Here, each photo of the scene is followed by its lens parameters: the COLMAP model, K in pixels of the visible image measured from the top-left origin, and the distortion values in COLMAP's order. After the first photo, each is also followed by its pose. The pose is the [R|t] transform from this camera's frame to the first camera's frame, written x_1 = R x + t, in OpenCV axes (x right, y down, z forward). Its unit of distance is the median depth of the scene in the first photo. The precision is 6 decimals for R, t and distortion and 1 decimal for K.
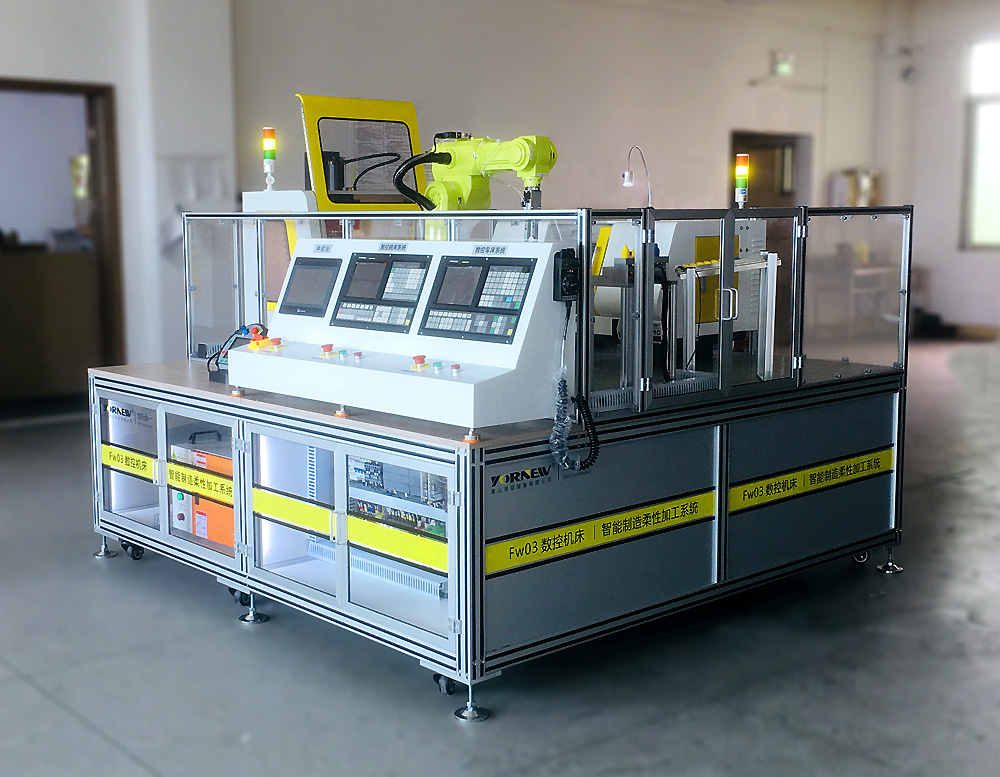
lens RADIAL K [[1258.6, 0, 495.0], [0, 1258.6, 386.2], [0, 0, 1]] dist [0.102953, 0.000000]
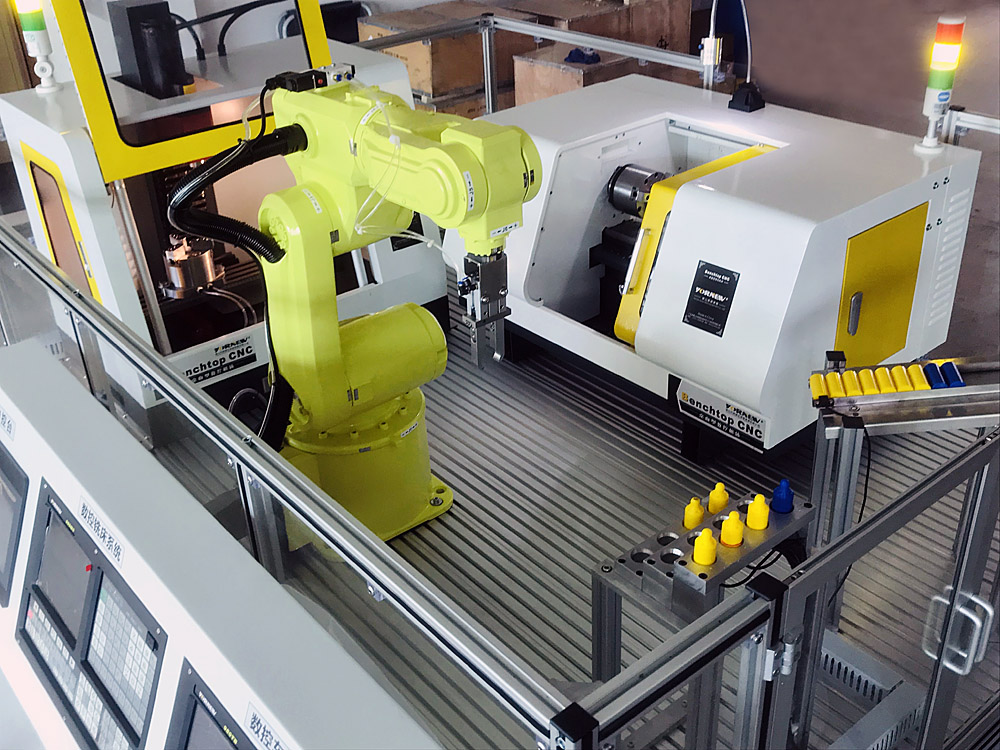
lens RADIAL K [[1028.2, 0, 505.1], [0, 1028.2, 374.4], [0, 0, 1]] dist [0.022798, 0.000000]
pose [[0.997891, -0.007098, -0.064516, 0.061228], [0.031036, 0.925184, 0.378248, -0.259553], [0.057005, -0.379453, 0.923453, 0.703131]]
